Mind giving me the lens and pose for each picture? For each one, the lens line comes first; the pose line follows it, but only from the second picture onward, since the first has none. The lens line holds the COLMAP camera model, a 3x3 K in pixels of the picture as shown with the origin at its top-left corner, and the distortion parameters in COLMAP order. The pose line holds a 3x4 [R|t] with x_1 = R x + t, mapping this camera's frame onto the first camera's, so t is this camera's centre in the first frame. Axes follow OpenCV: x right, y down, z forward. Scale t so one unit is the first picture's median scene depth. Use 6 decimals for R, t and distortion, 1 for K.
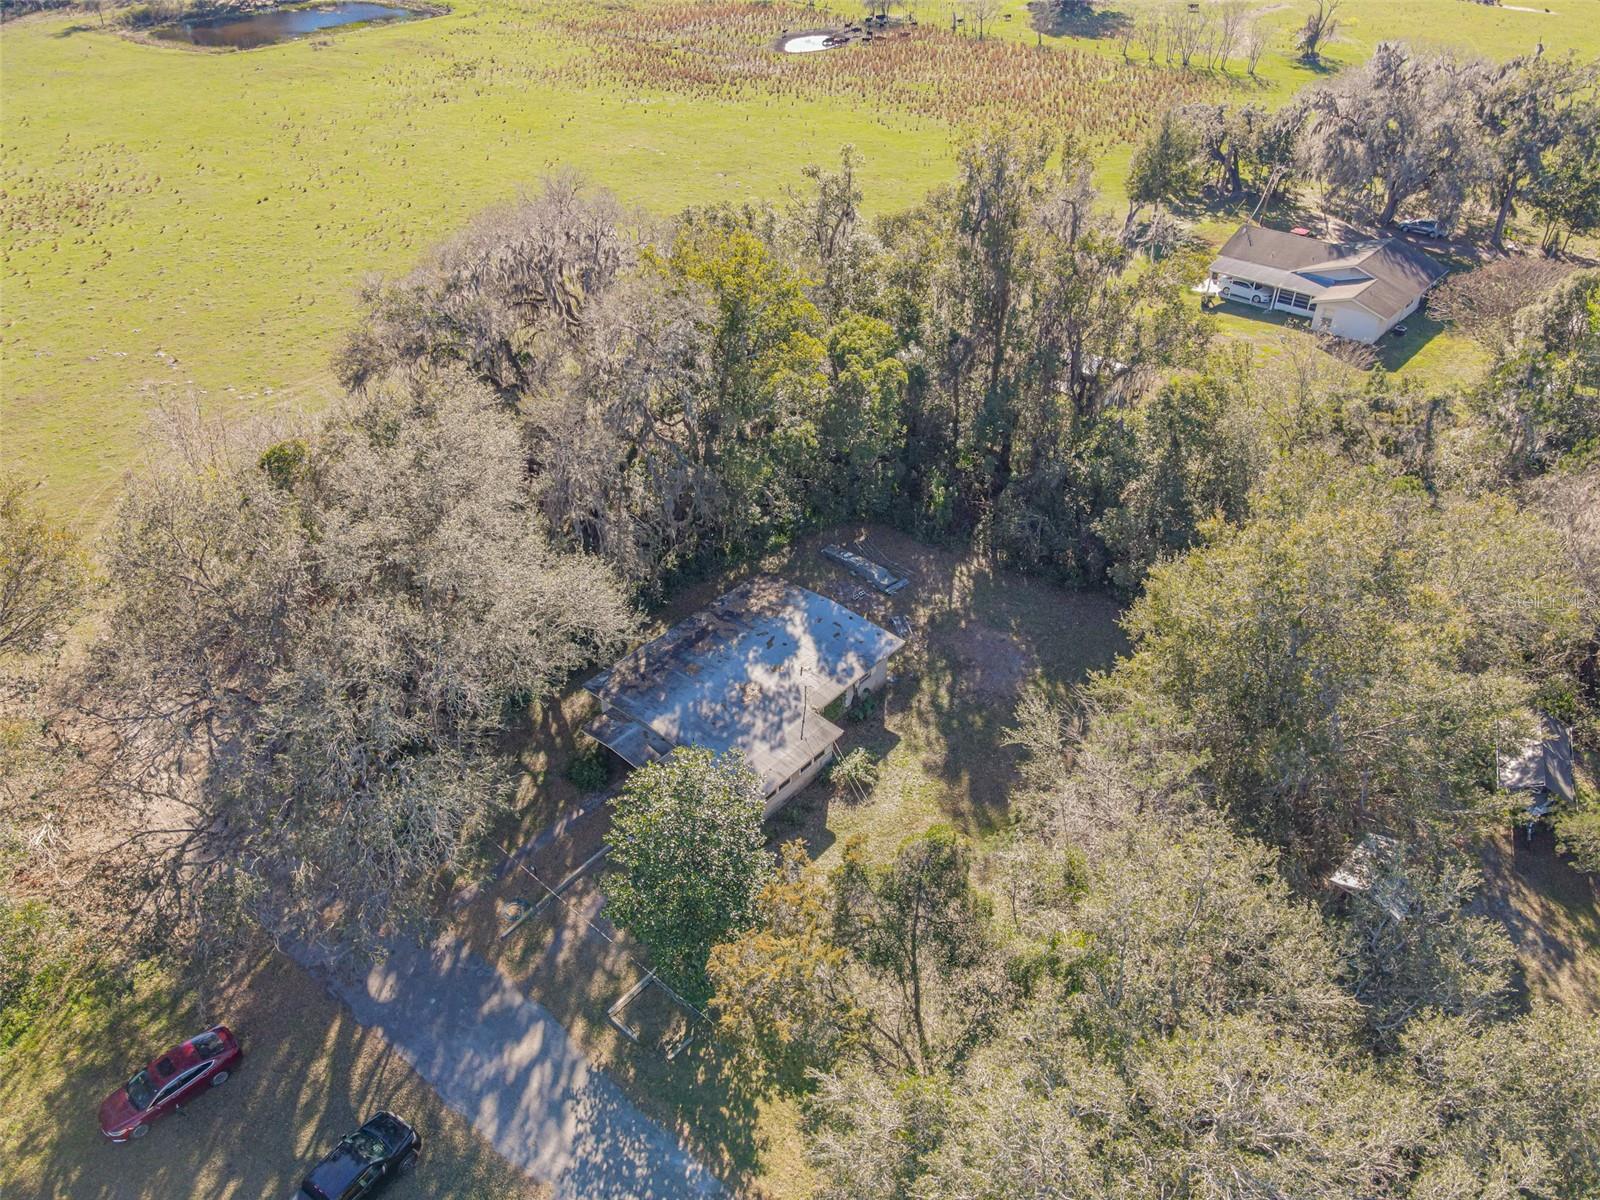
lens RADIAL K [[1201.3, 0, 792.9], [0, 1201.3, 544.5], [0, 0, 1]] dist [0.008582, 0.000853]
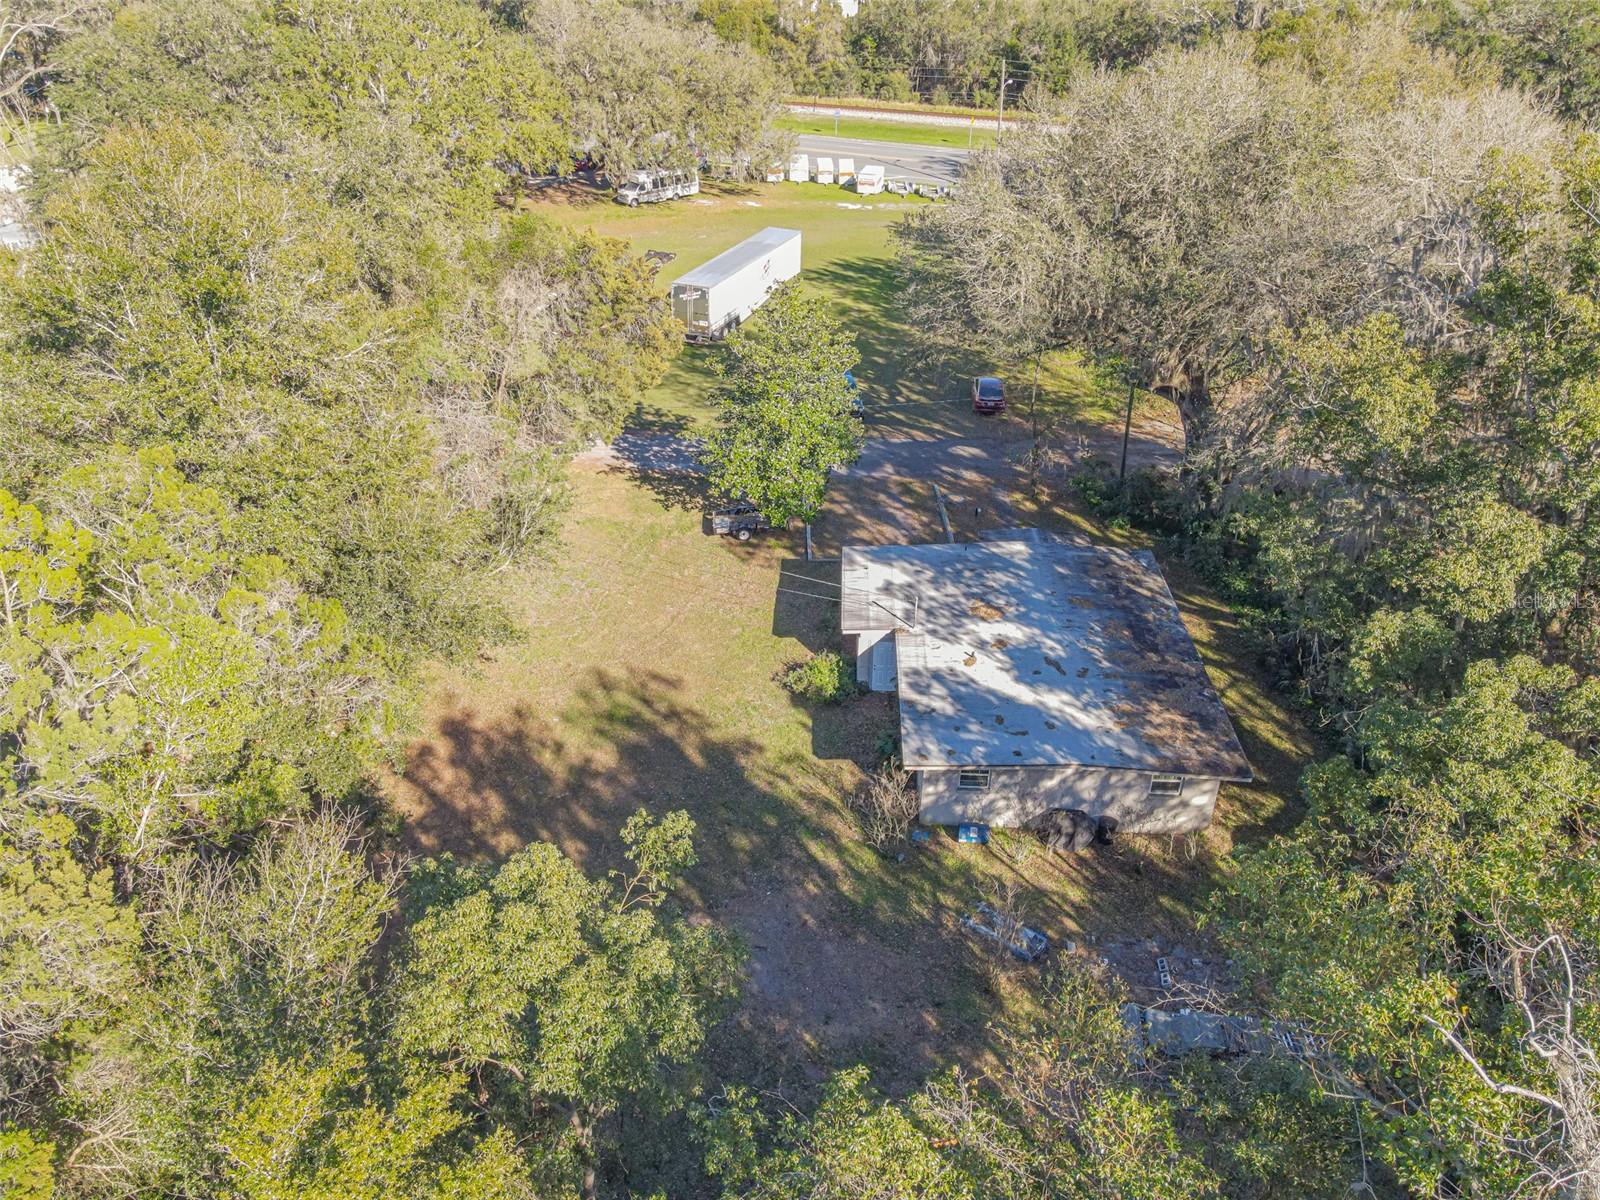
lens RADIAL K [[1201.3, 0, 792.9], [0, 1201.3, 544.5], [0, 0, 1]] dist [0.008582, 0.000853]
pose [[-0.783926, 0.279478, -0.554393, 0.448308], [-0.349253, 0.539757, 0.765953, -0.412058], [0.513305, 0.794074, -0.325521, 1.171640]]
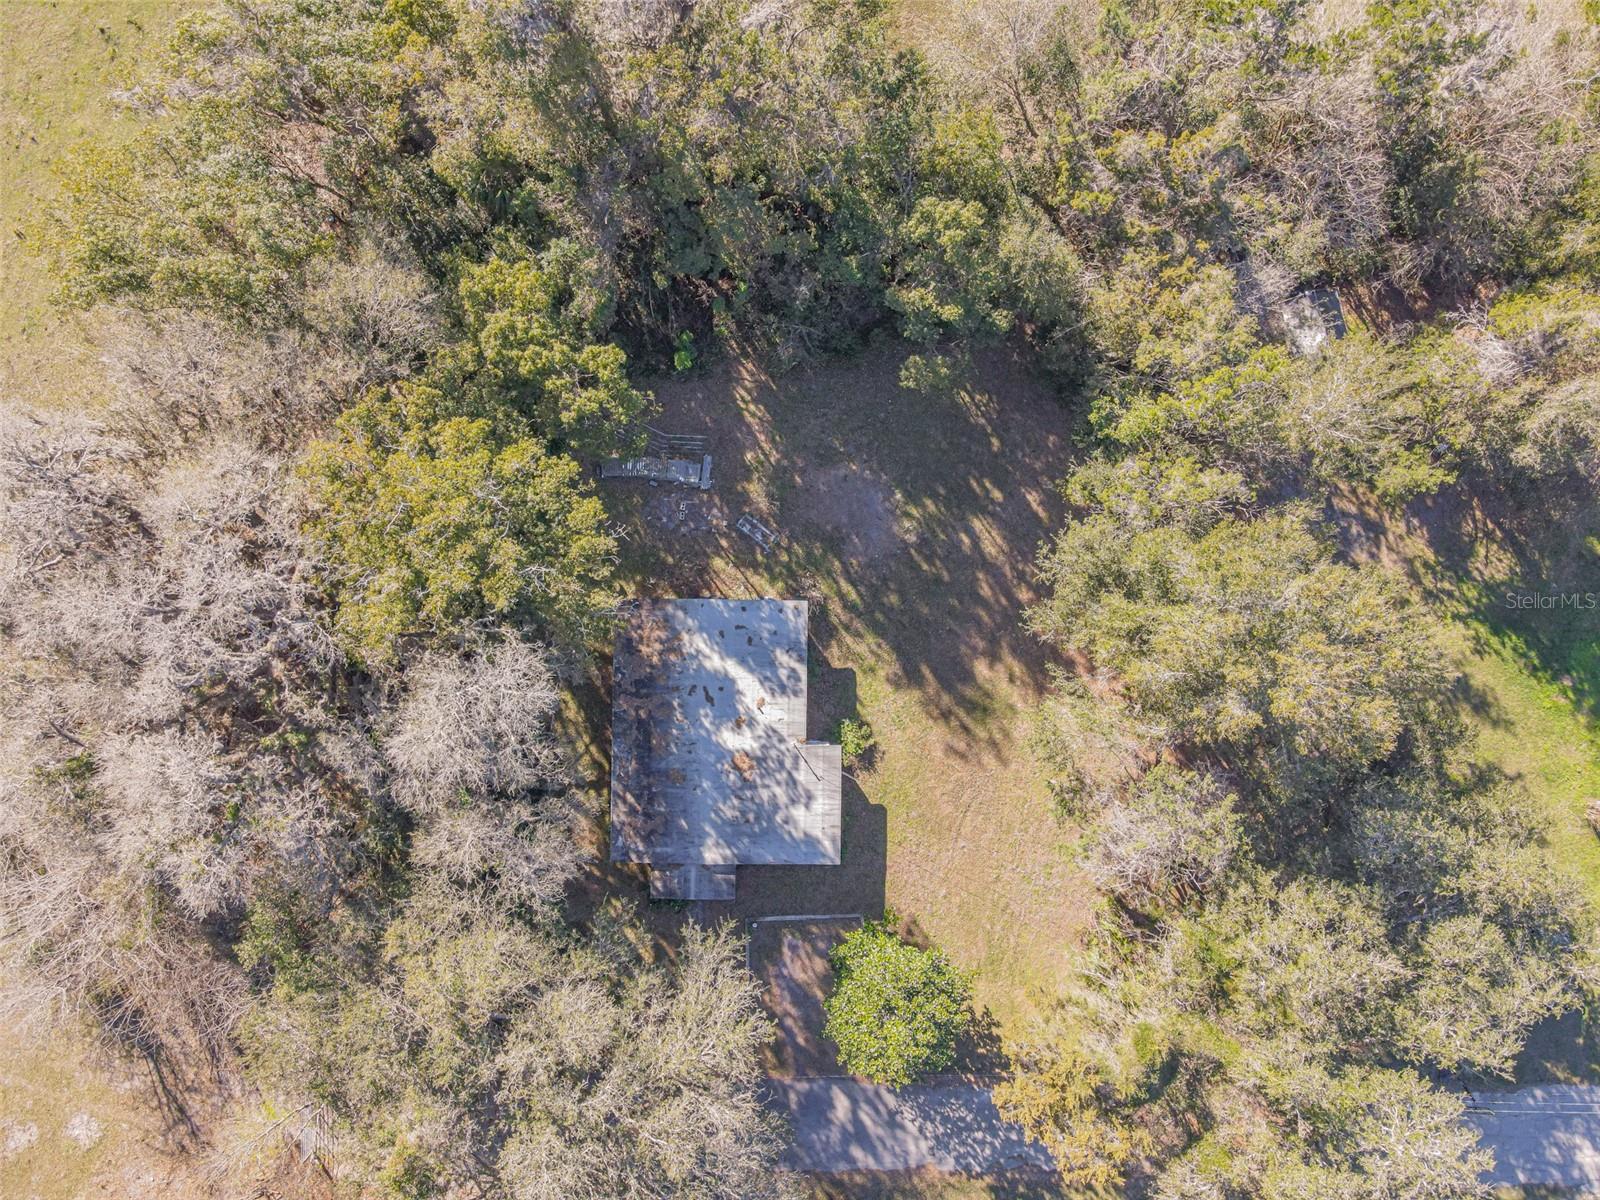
lens RADIAL K [[1166.1, 0, 800.0], [0, 1166.1, 600.0], [0, 0, 1]] dist [0.005762, 0.002526]
pose [[0.765309, -0.643626, 0.006832, 0.090314], [0.353936, 0.429669, 0.830731, -0.785713], [-0.537616, -0.633348, 0.556632, 0.512284]]
